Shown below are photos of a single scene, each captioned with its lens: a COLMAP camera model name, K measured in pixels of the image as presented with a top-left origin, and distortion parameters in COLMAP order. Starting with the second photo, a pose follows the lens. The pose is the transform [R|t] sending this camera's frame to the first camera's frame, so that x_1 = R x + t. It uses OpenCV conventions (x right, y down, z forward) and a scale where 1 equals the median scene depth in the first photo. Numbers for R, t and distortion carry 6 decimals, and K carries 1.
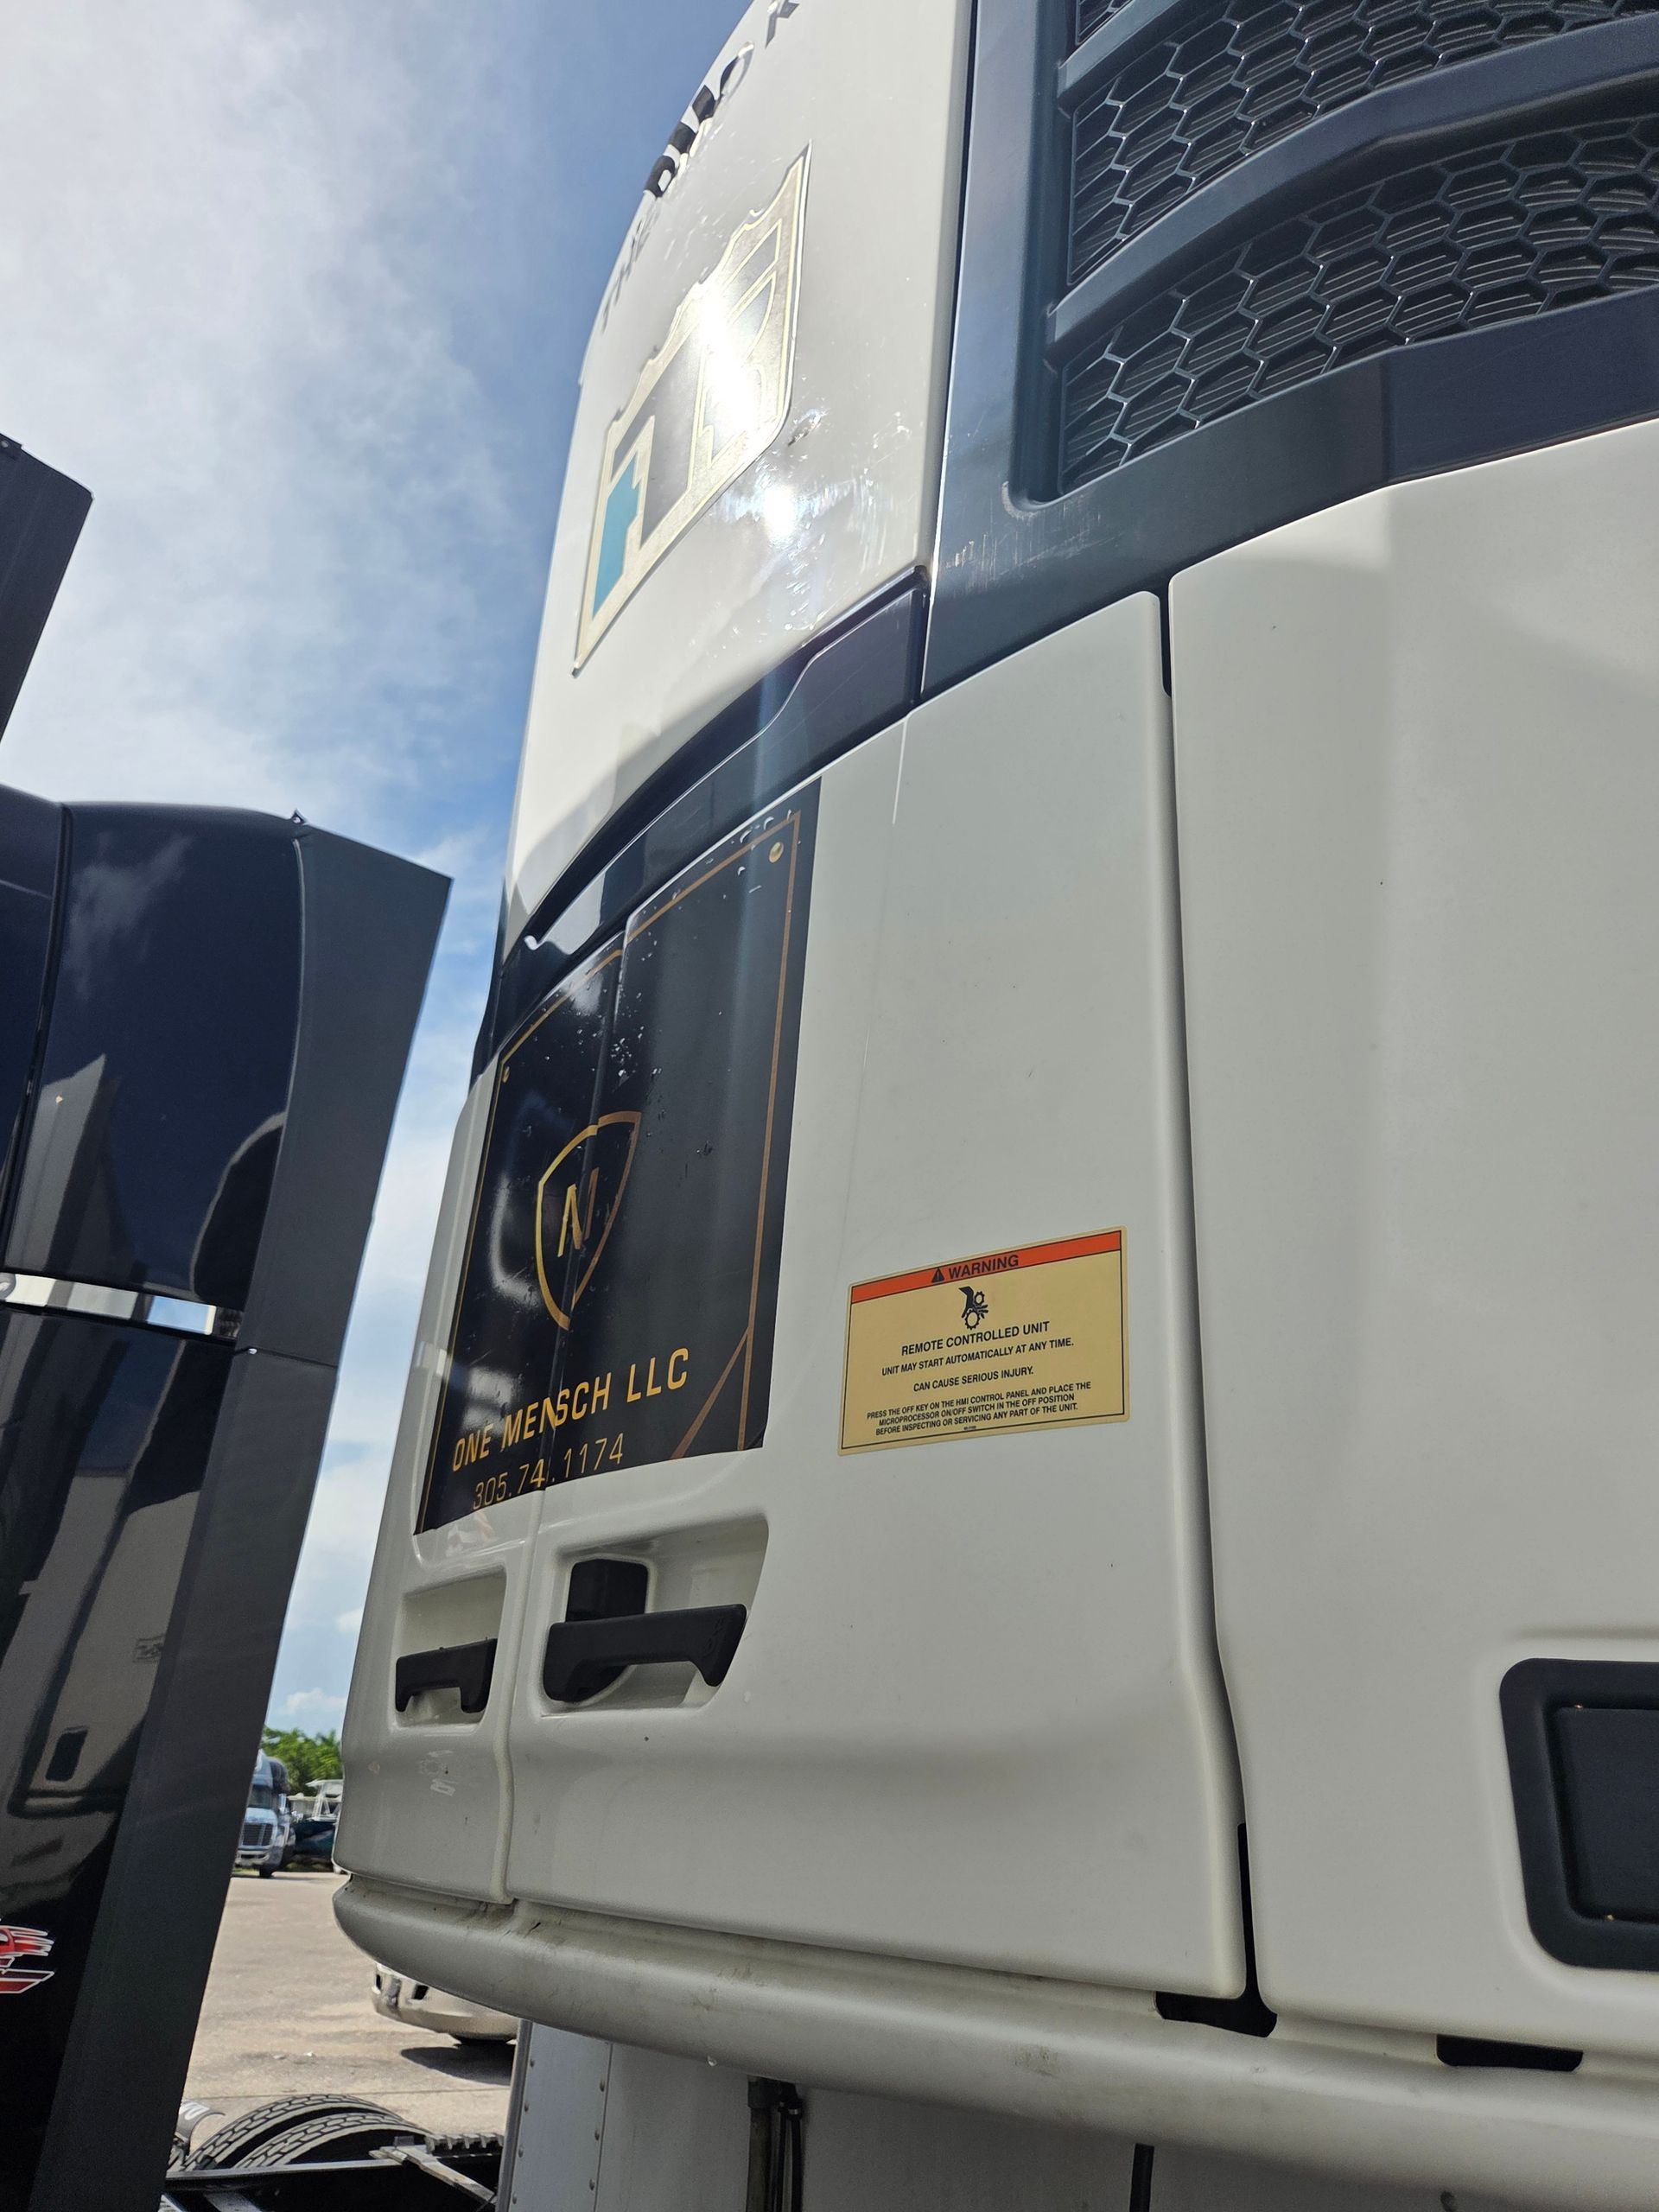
lens RADIAL K [[1617.0, 0, 866.7], [0, 1617.0, 1136.5], [0, 0, 1]] dist [0.089514, -0.094064]
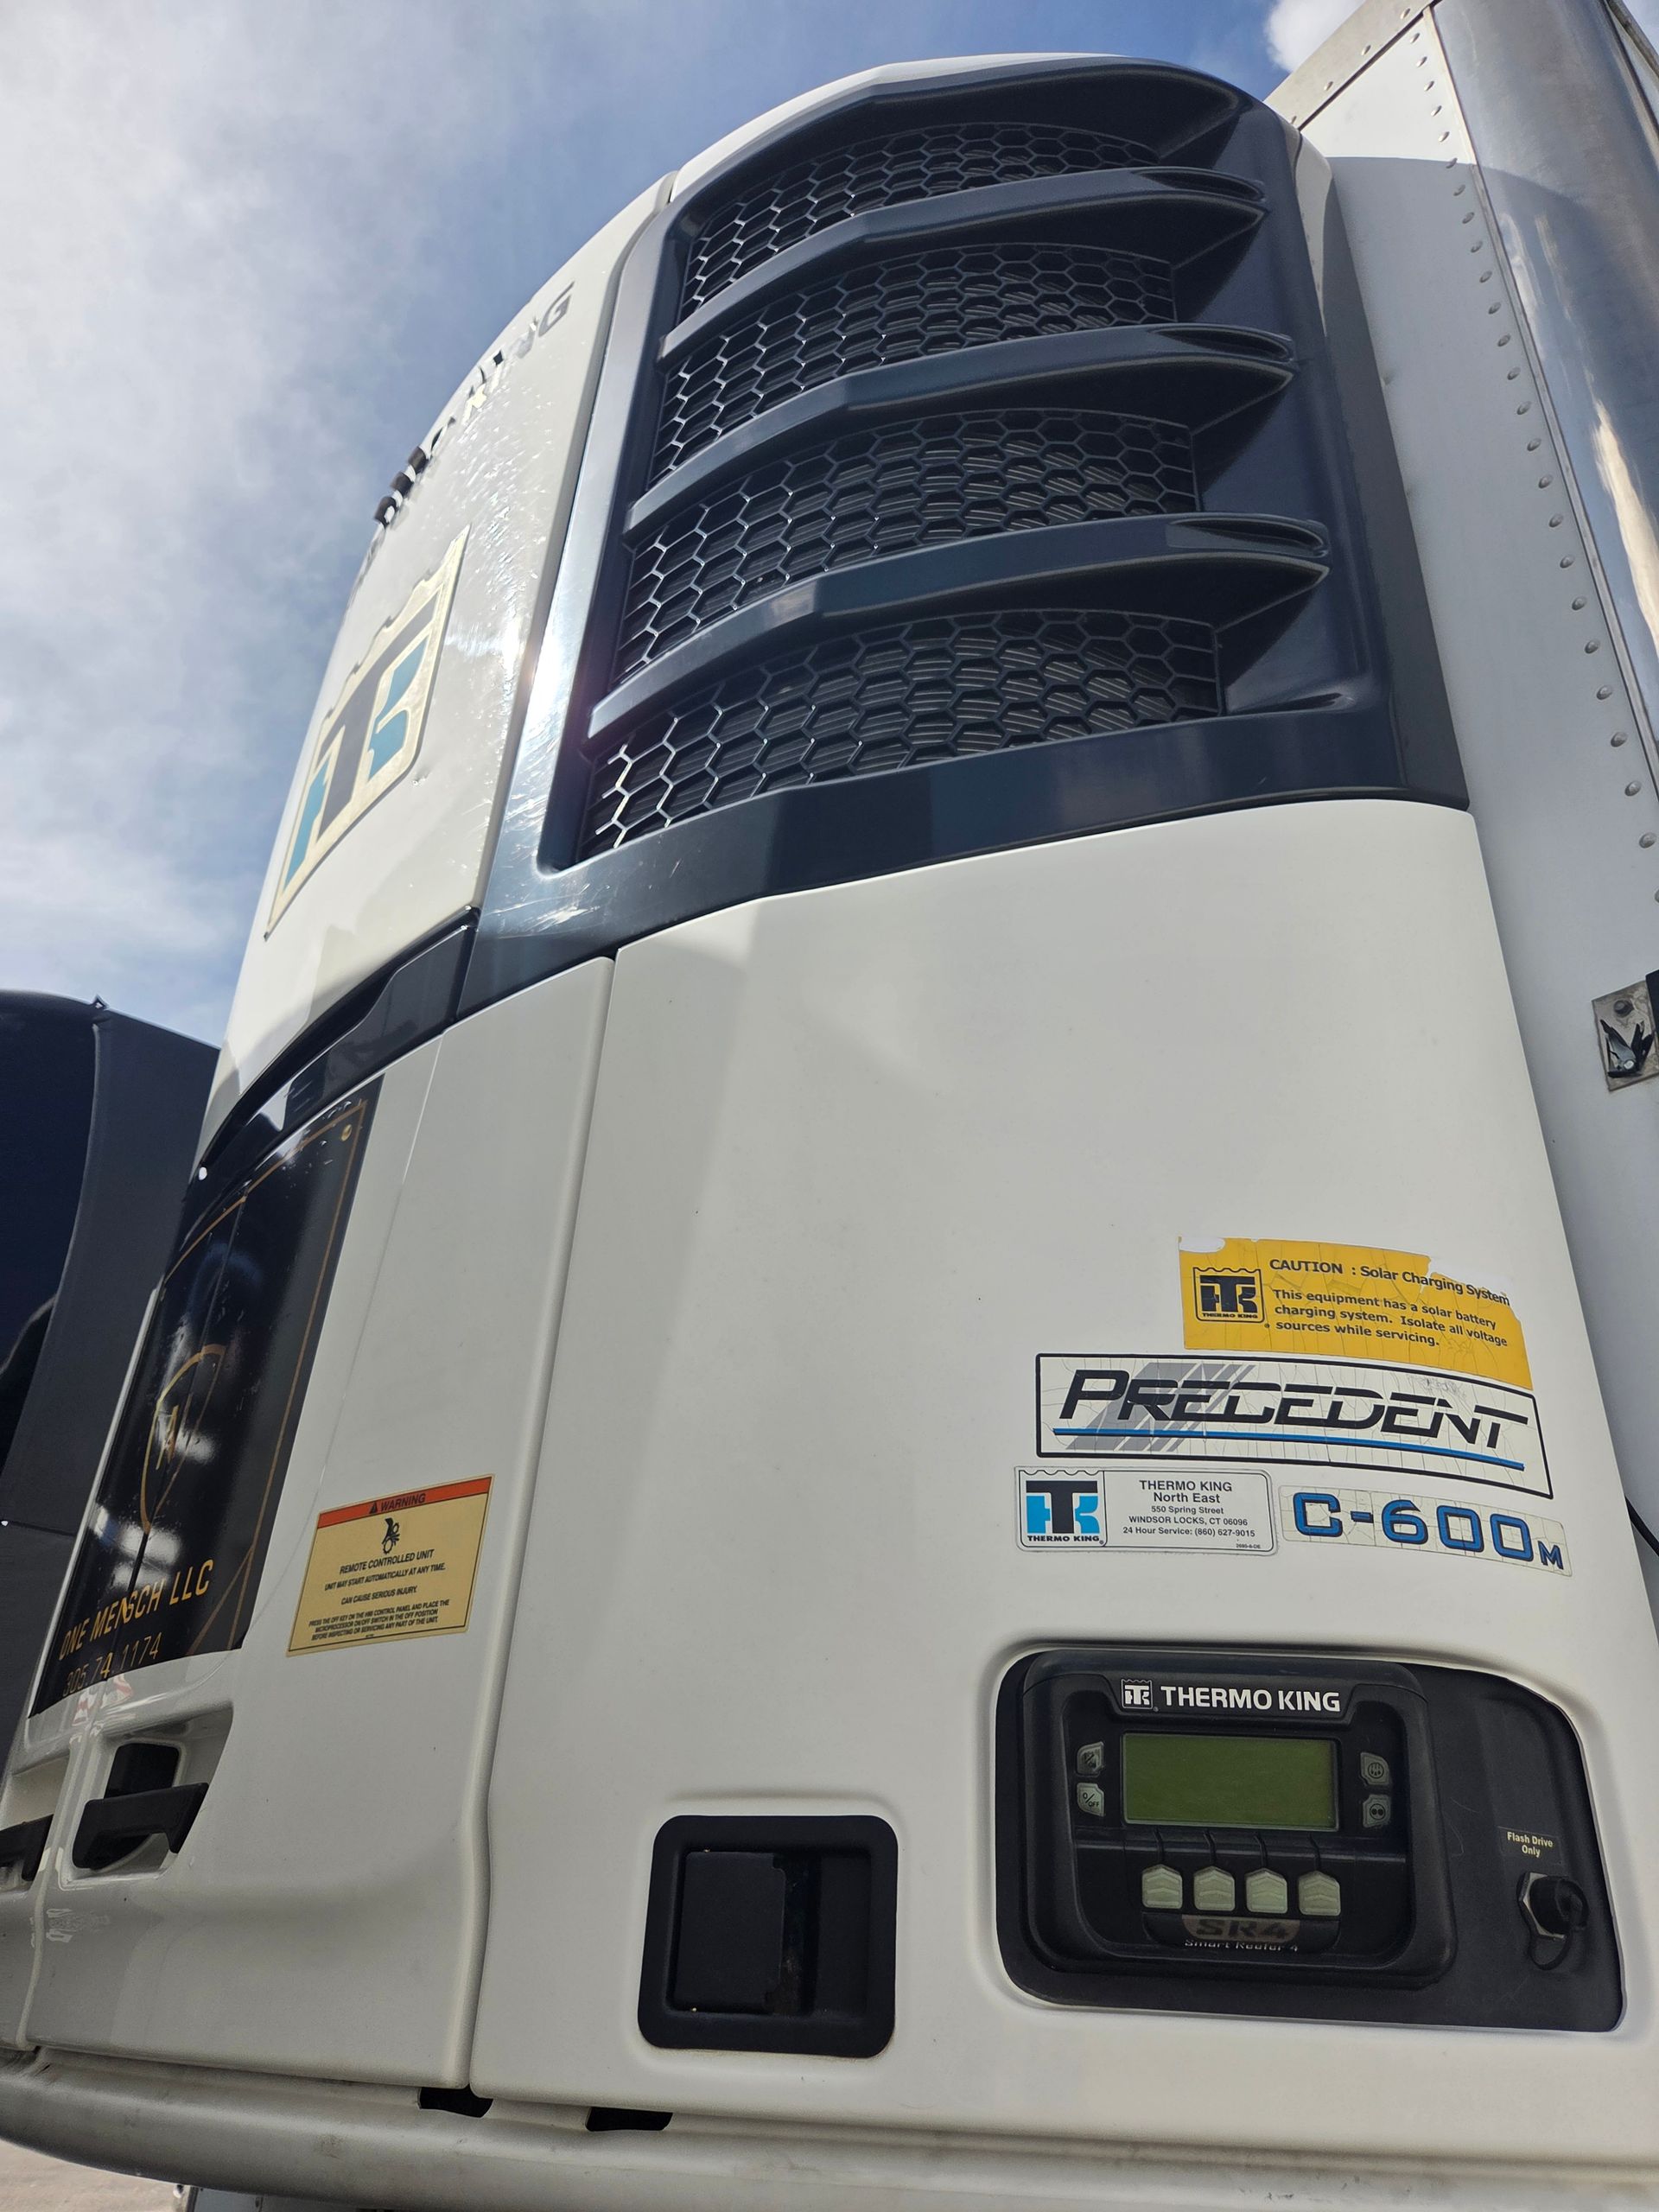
lens RADIAL K [[1620.3, 0, 866.8], [0, 1620.3, 1116.5], [0, 0, 1]] dist [0.060210, -0.035835]
pose [[0.997963, 0.016753, 0.061551, 0.302699], [-0.010653, 0.995117, -0.098127, -0.085013], [-0.062895, 0.097271, 0.993269, -0.276581]]
